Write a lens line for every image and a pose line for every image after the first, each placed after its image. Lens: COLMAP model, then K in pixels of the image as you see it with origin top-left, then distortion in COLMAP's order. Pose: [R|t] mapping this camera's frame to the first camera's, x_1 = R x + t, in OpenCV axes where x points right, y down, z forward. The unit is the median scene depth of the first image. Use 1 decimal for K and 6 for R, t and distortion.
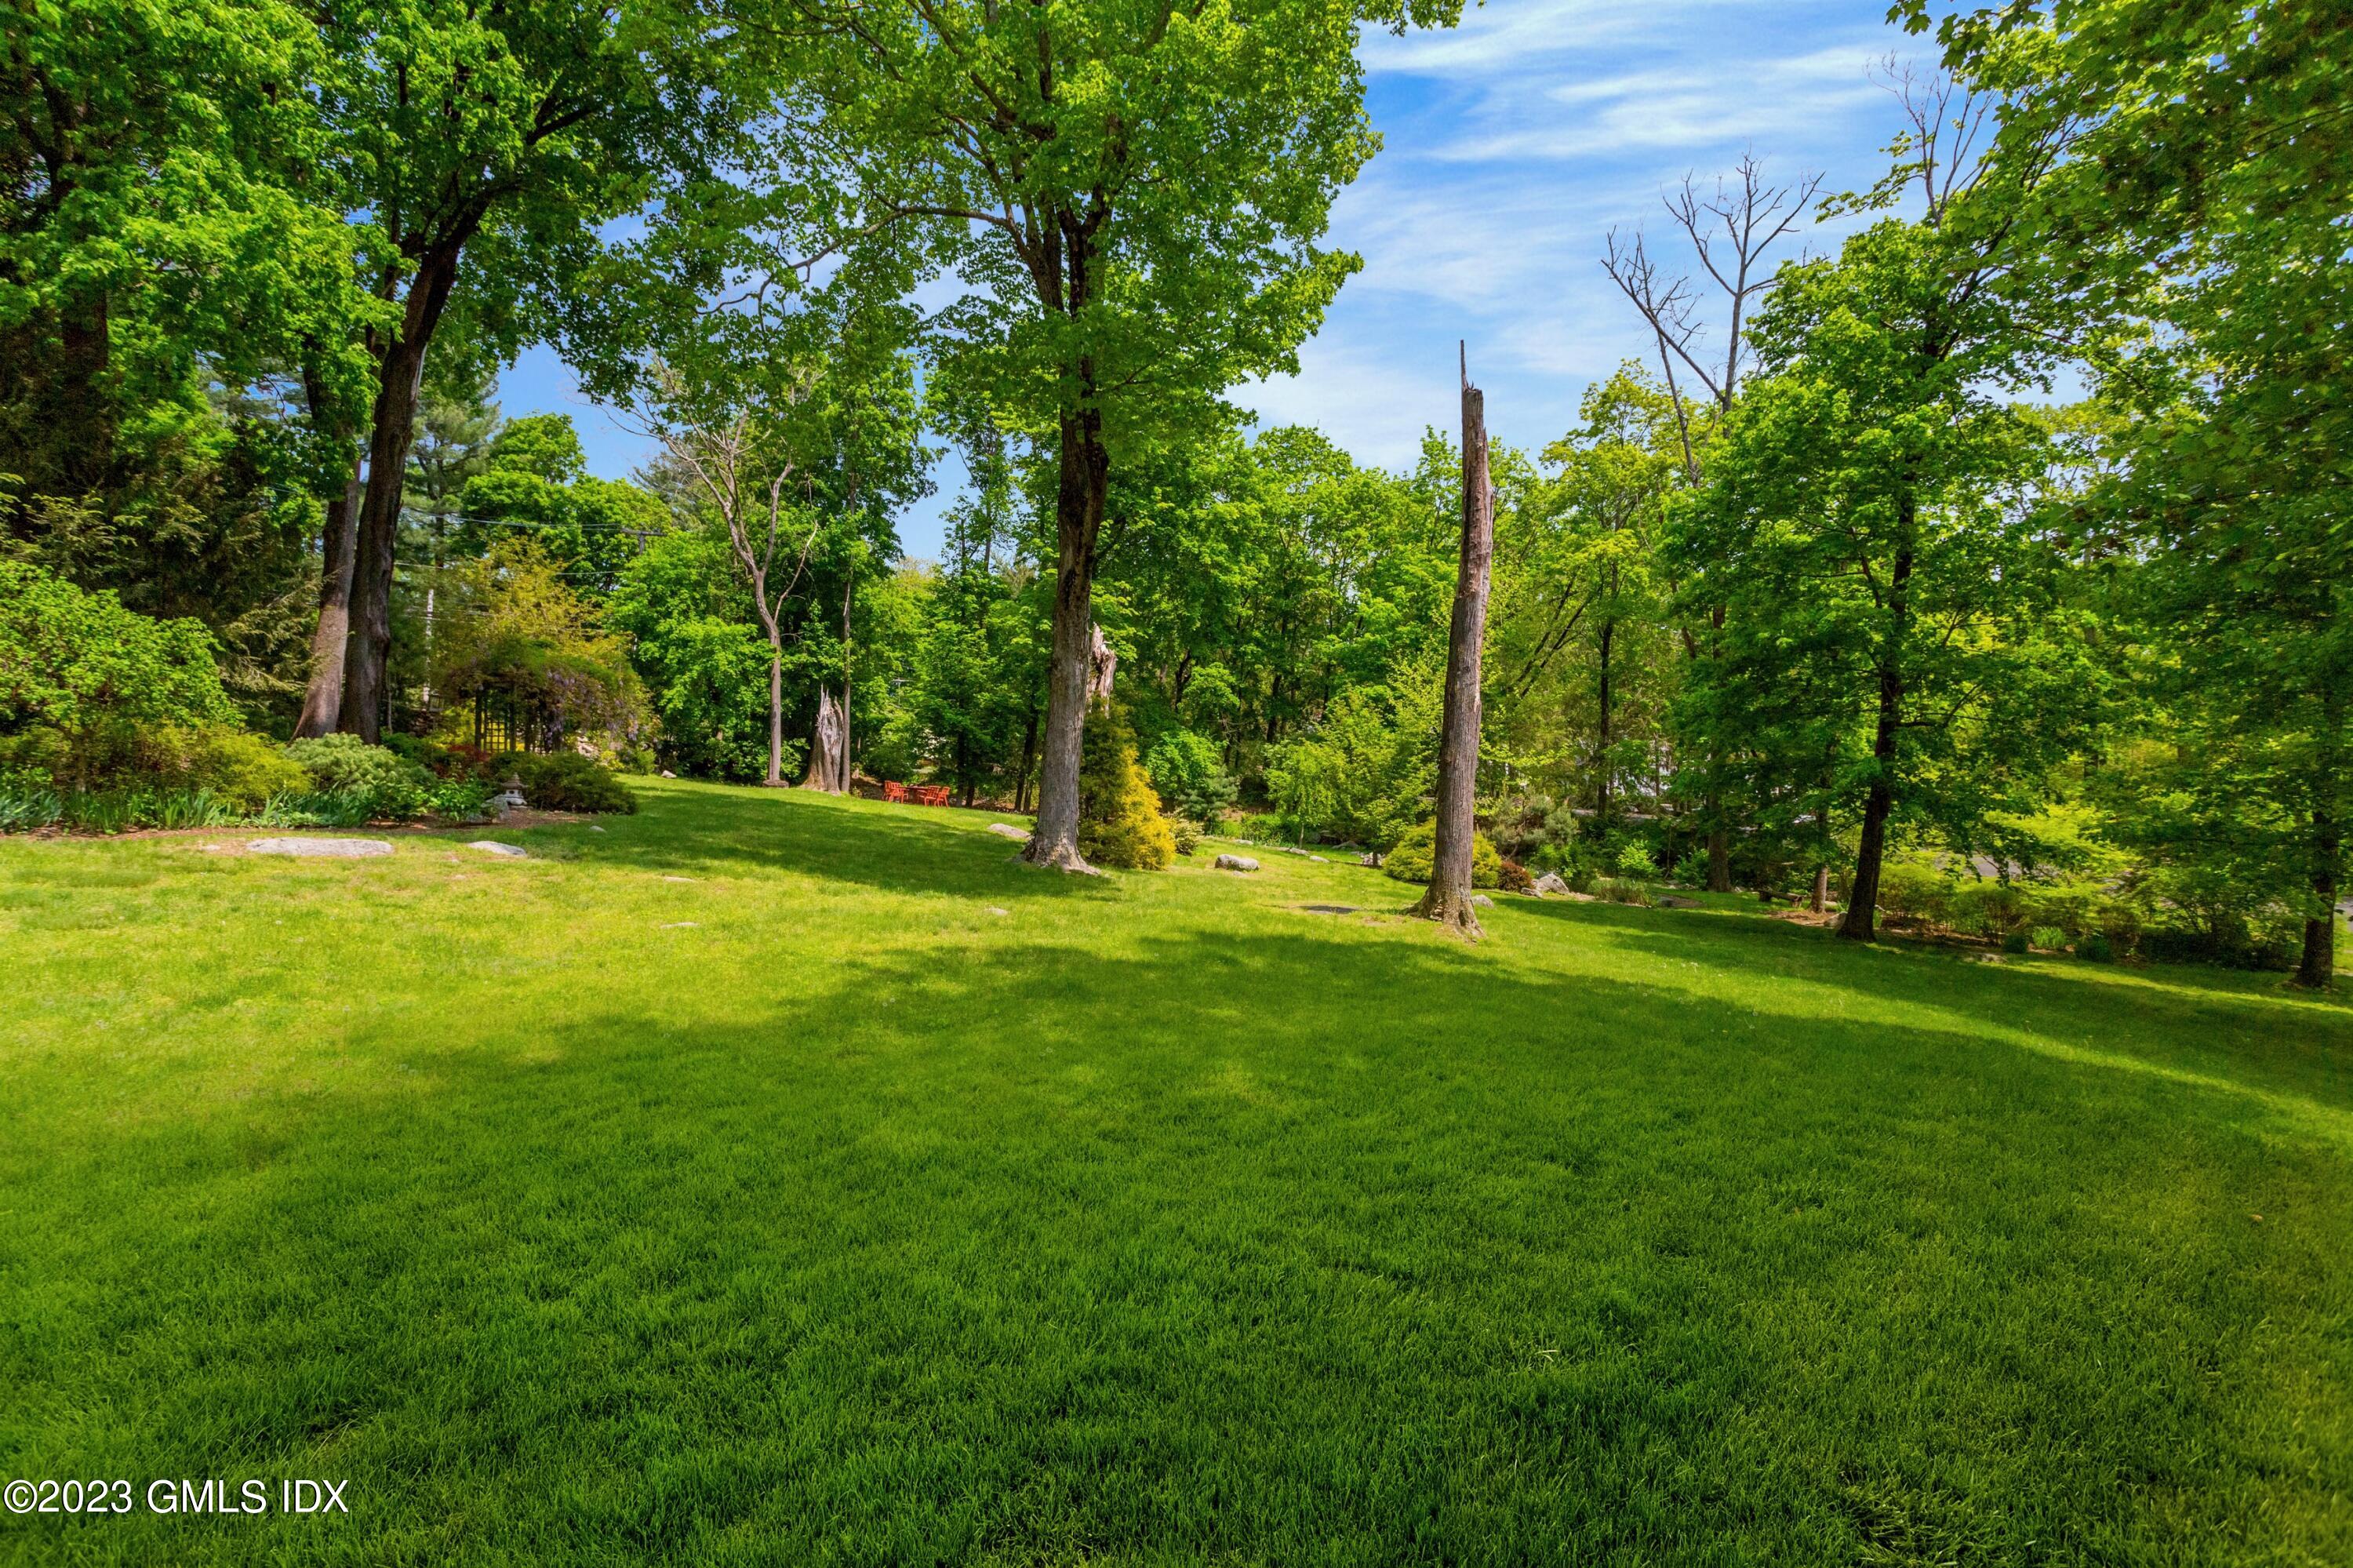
lens RADIAL K [[1103.8, 0, 1176.5], [0, 1103.8, 784.0], [0, 0, 1]] dist [0.003325, -0.000260]
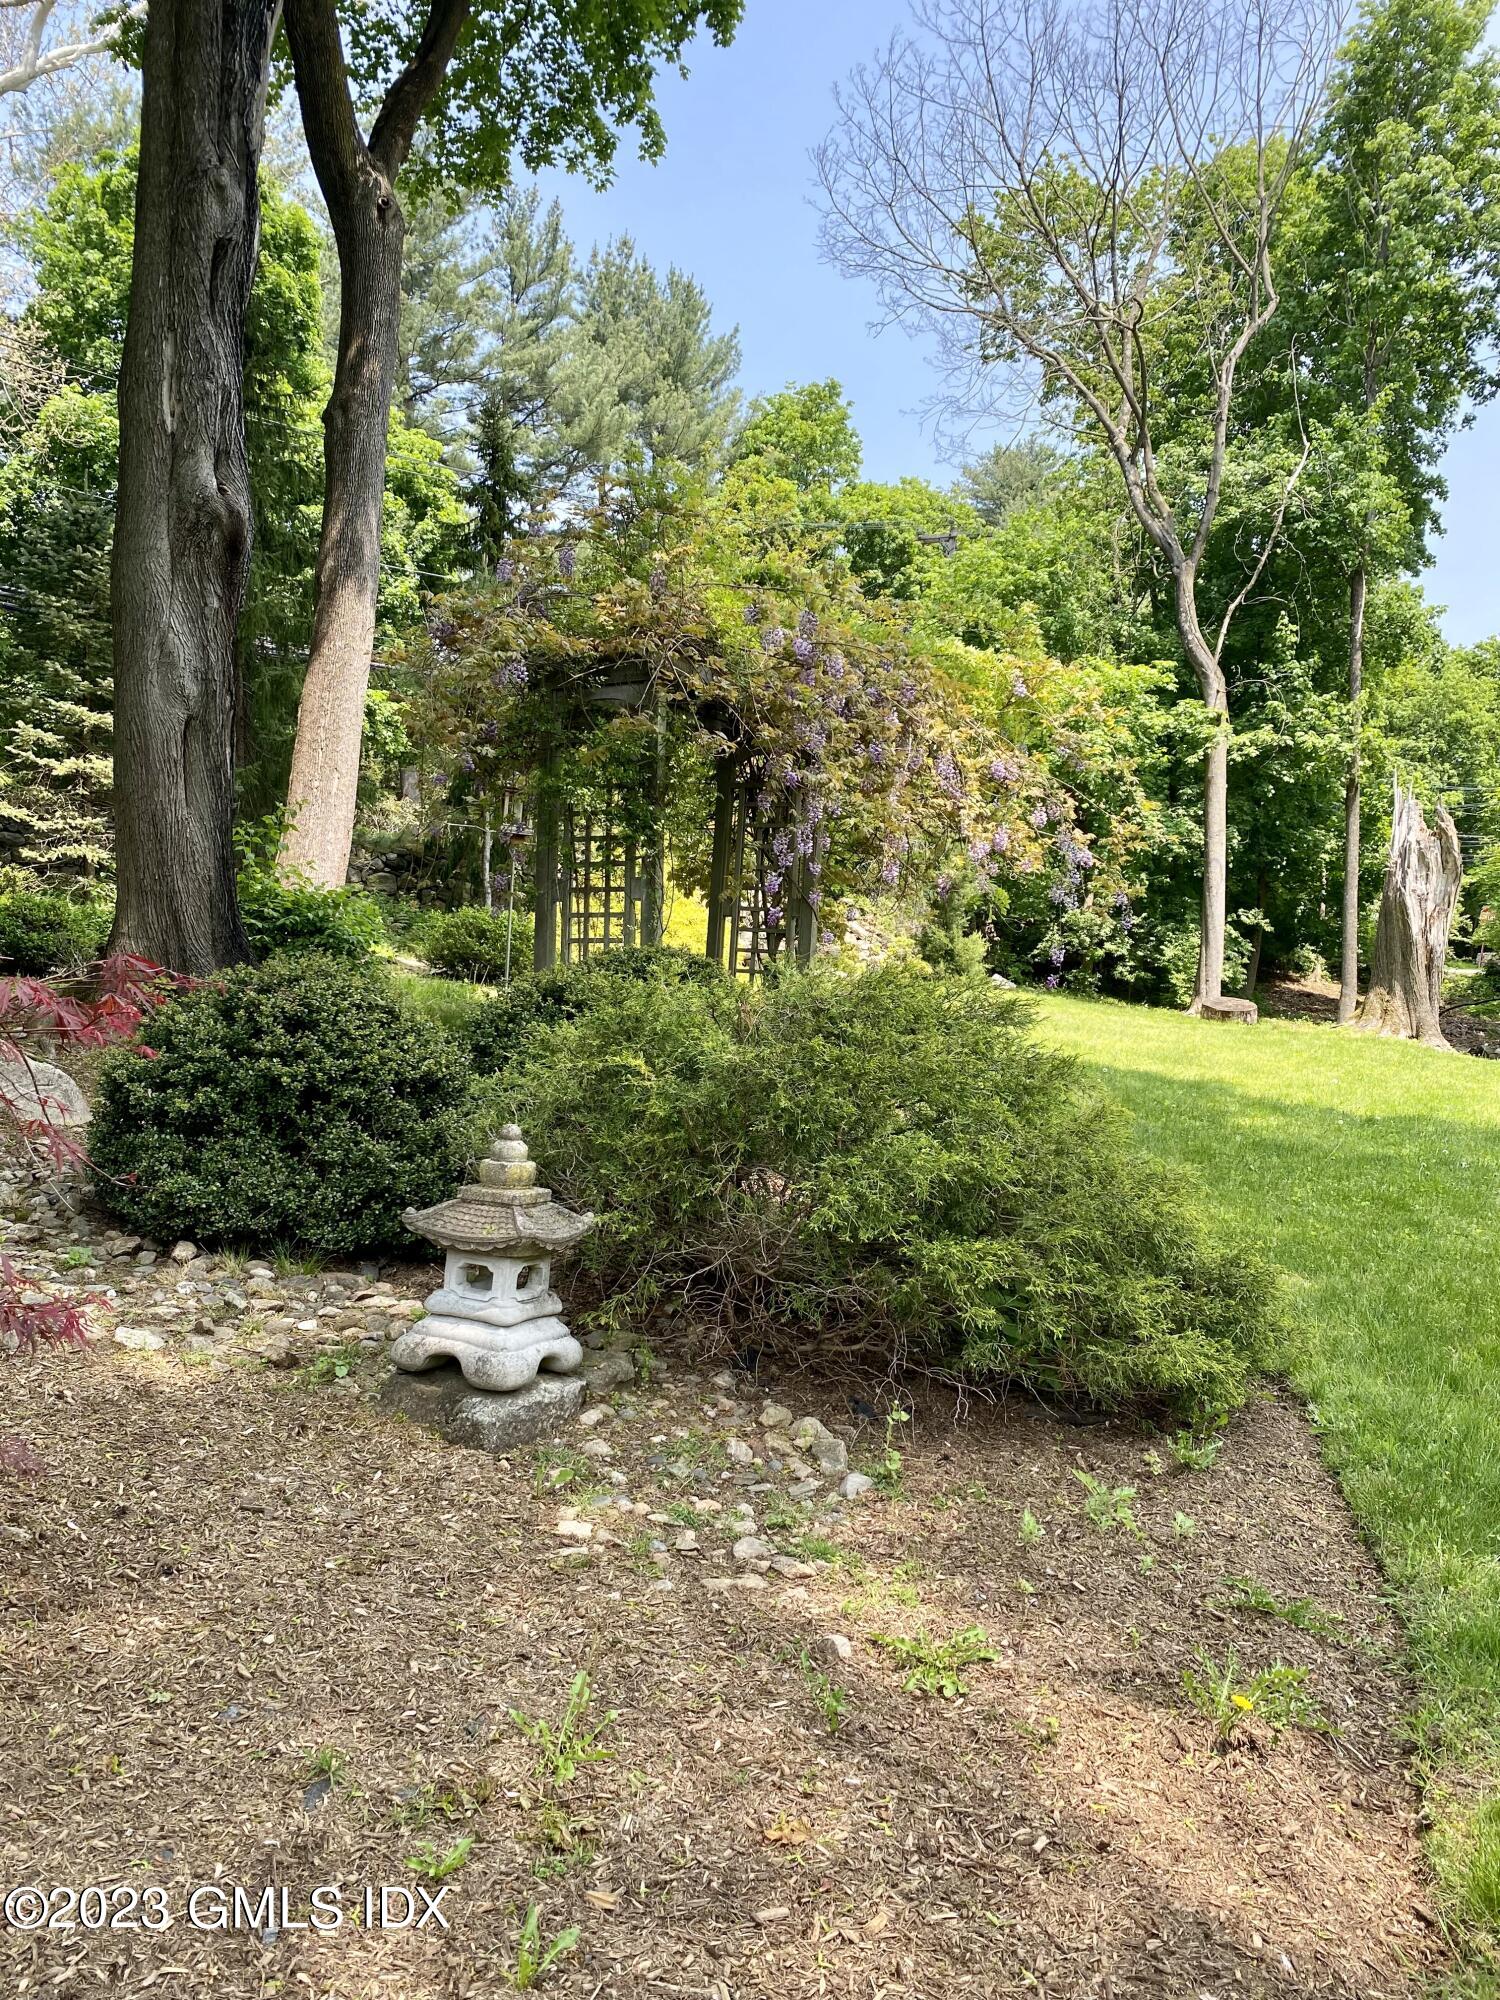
lens RADIAL K [[1530.0, 0, 750.0], [0, 1530.0, 1000.0], [0, 0, 1]] dist [0.072179, -0.136046]
pose [[0.852419, 0.024579, -0.522281, -0.179581], [-0.017083, 0.999670, 0.019164, -0.010787], [0.522580, -0.007414, 0.852558, 0.321959]]
